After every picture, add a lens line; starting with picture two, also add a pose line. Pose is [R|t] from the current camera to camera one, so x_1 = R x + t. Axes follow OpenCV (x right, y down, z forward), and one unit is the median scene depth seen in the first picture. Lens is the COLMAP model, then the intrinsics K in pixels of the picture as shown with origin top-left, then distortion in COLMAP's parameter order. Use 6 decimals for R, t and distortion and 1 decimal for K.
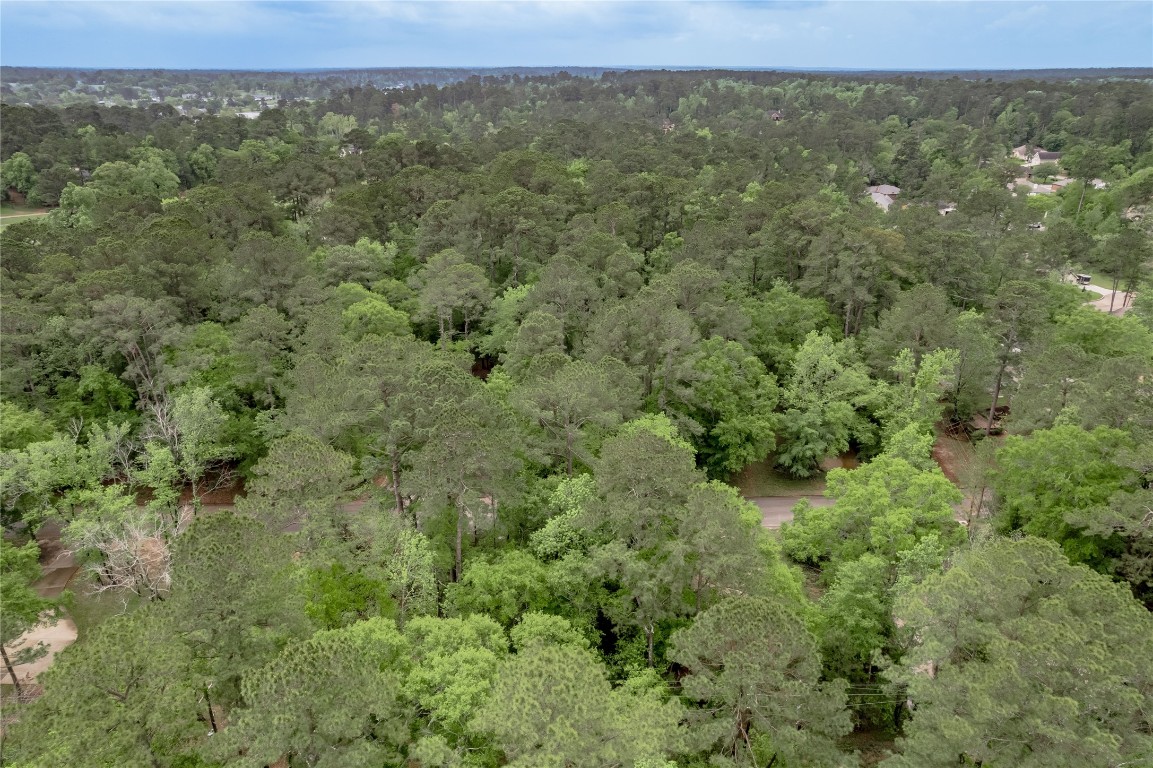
lens RADIAL K [[756.3, 0, 579.5], [0, 756.3, 380.5], [0, 0, 1]] dist [-0.078477, 0.088151]
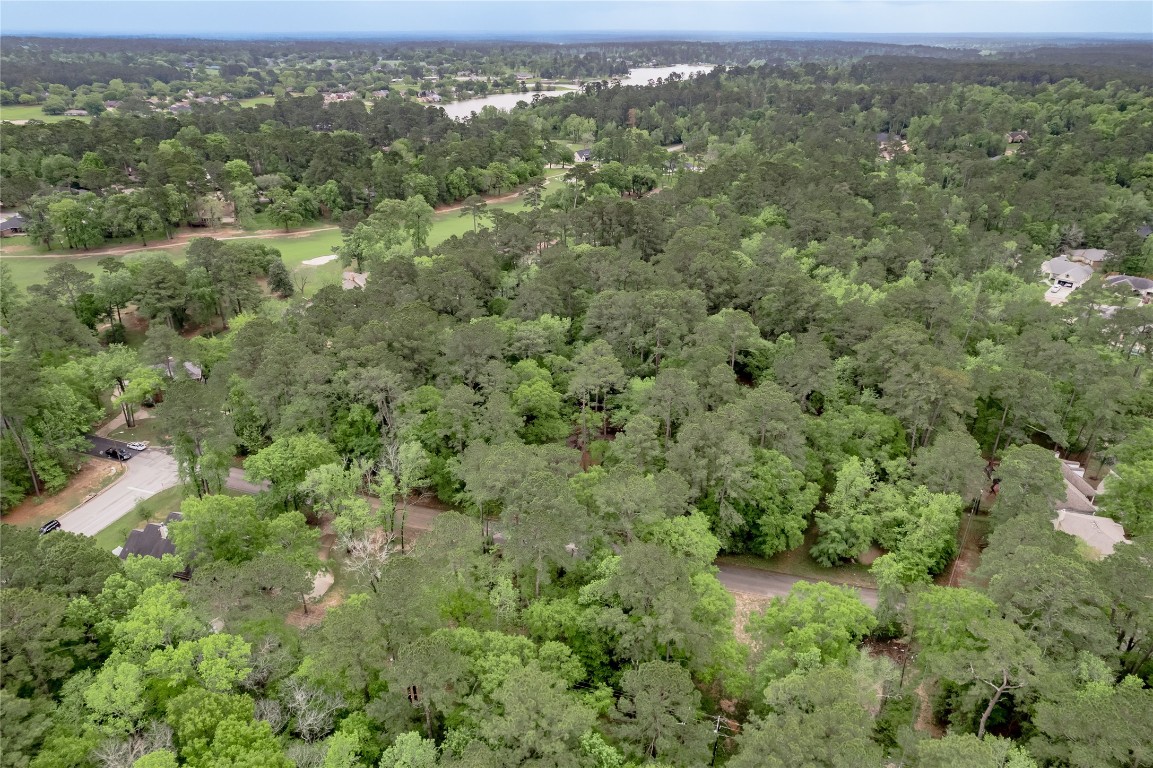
lens RADIAL K [[752.7, 0, 579.7], [0, 752.7, 379.3], [0, 0, 1]] dist [-0.080977, 0.093378]
pose [[0.949786, 0.136664, -0.281479, 0.217904], [-0.124081, 0.990324, 0.062142, -0.228306], [0.287248, -0.024095, 0.957553, -0.361564]]
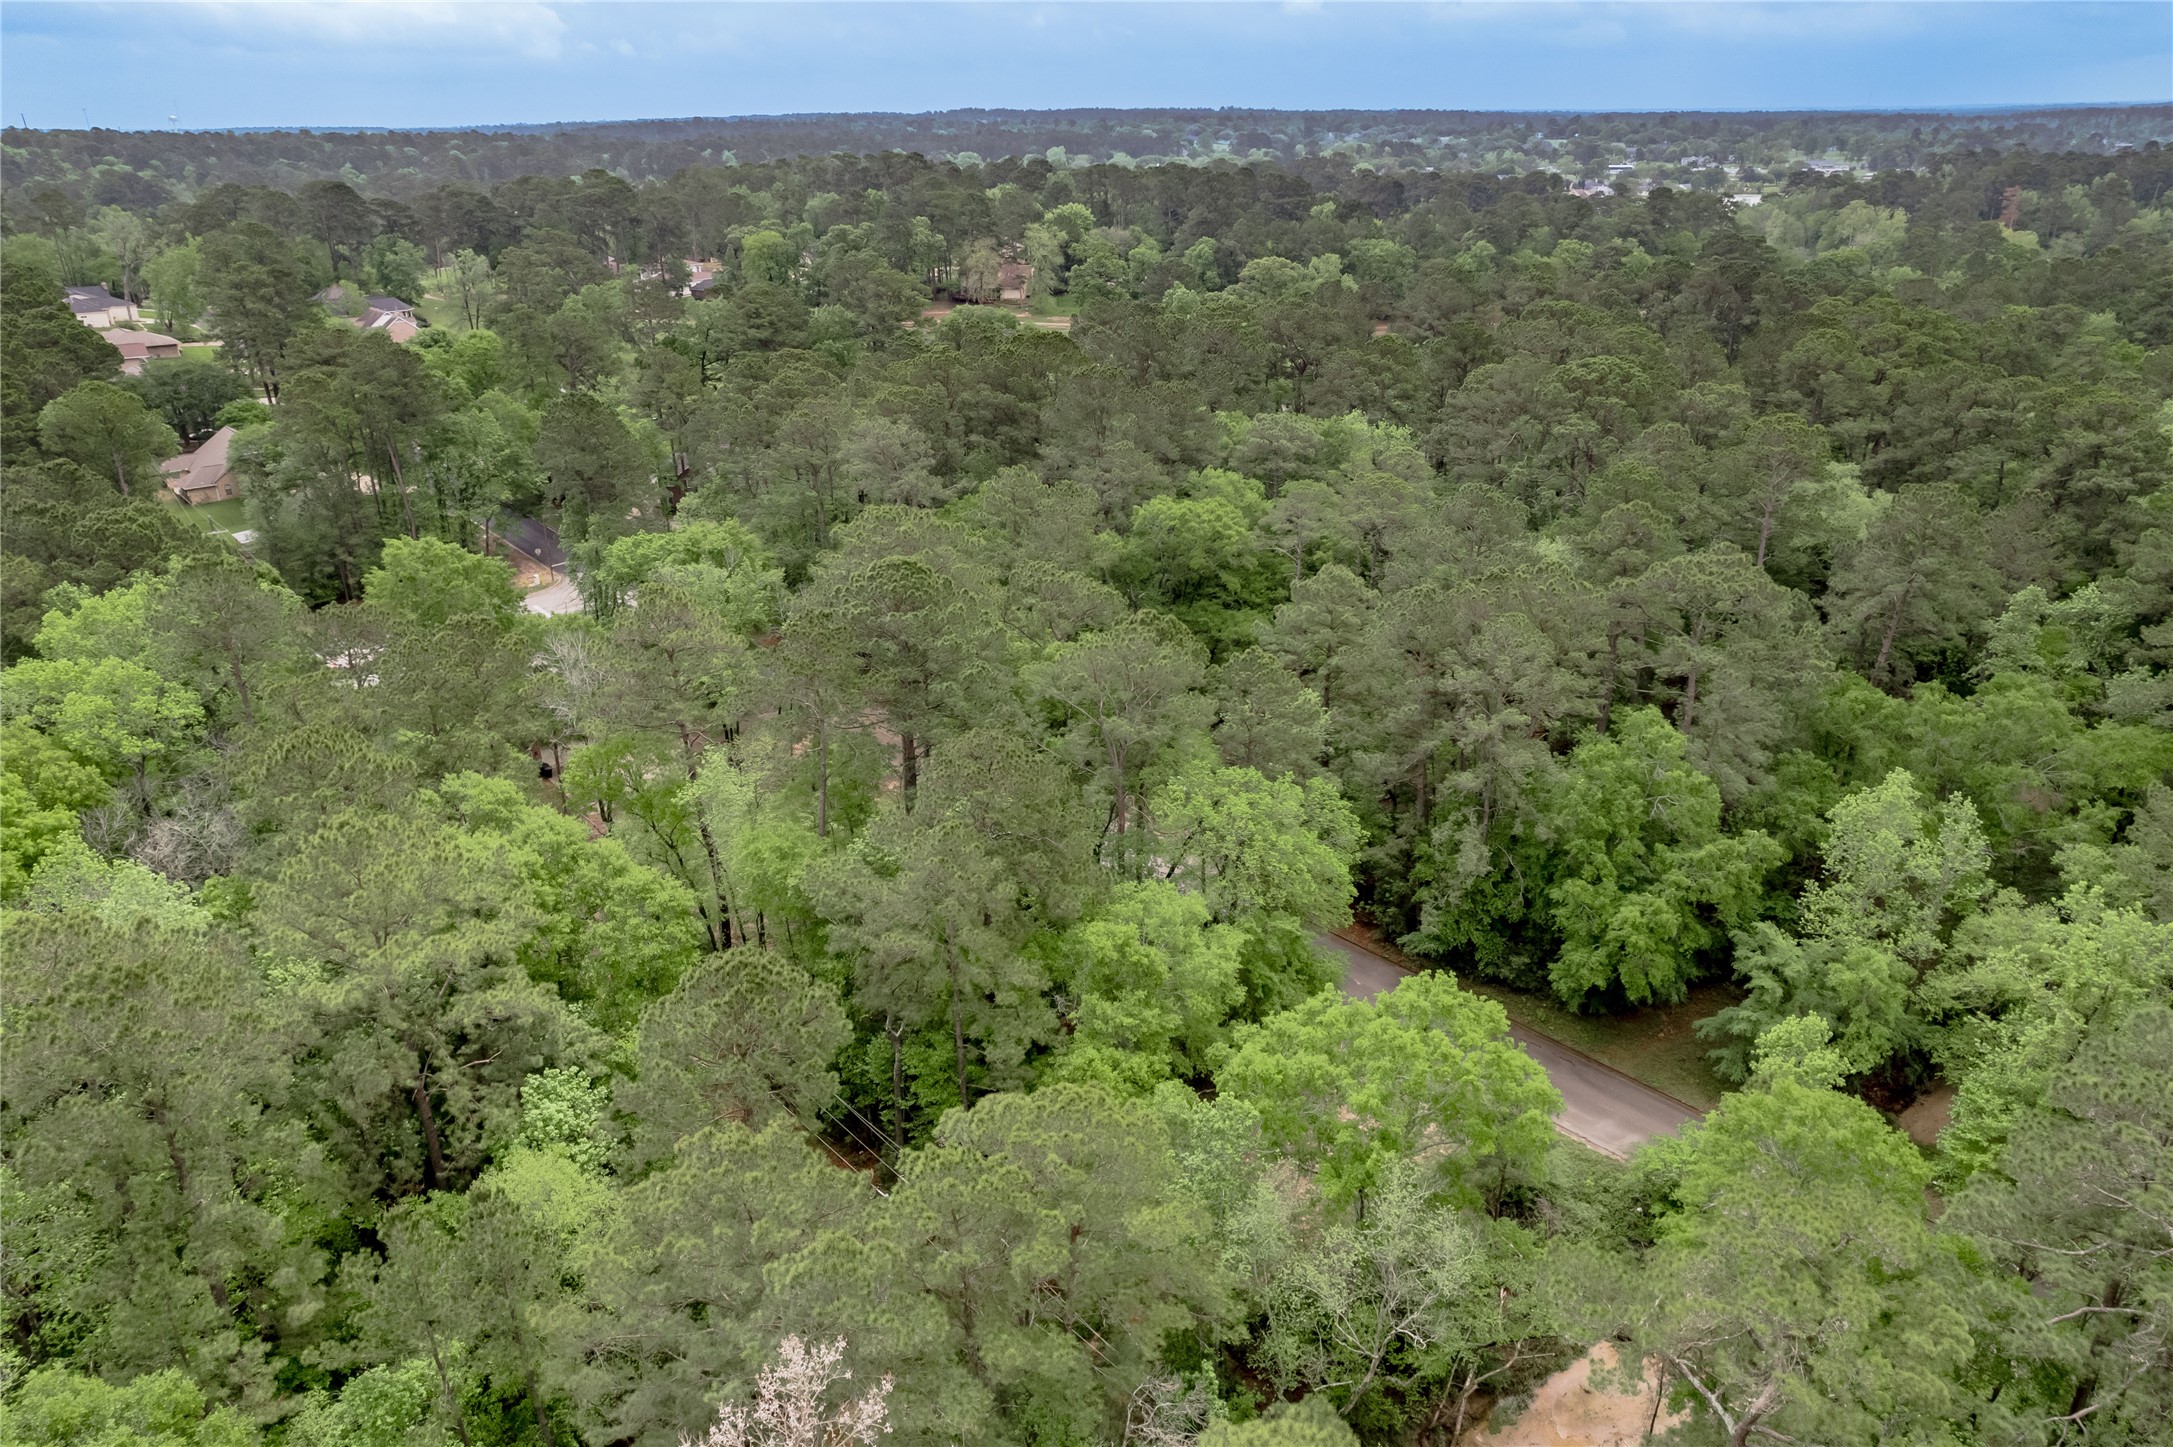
lens RADIAL K [[1452.0, 0, 1093.8], [0, 1452.0, 730.6], [0, 0, 1]] dist [-0.084510, 0.095208]
pose [[0.643919, 0.296456, -0.705324, 0.601831], [-0.286385, 0.948253, 0.137110, -0.070855], [0.709473, 0.113706, 0.695499, 0.157940]]
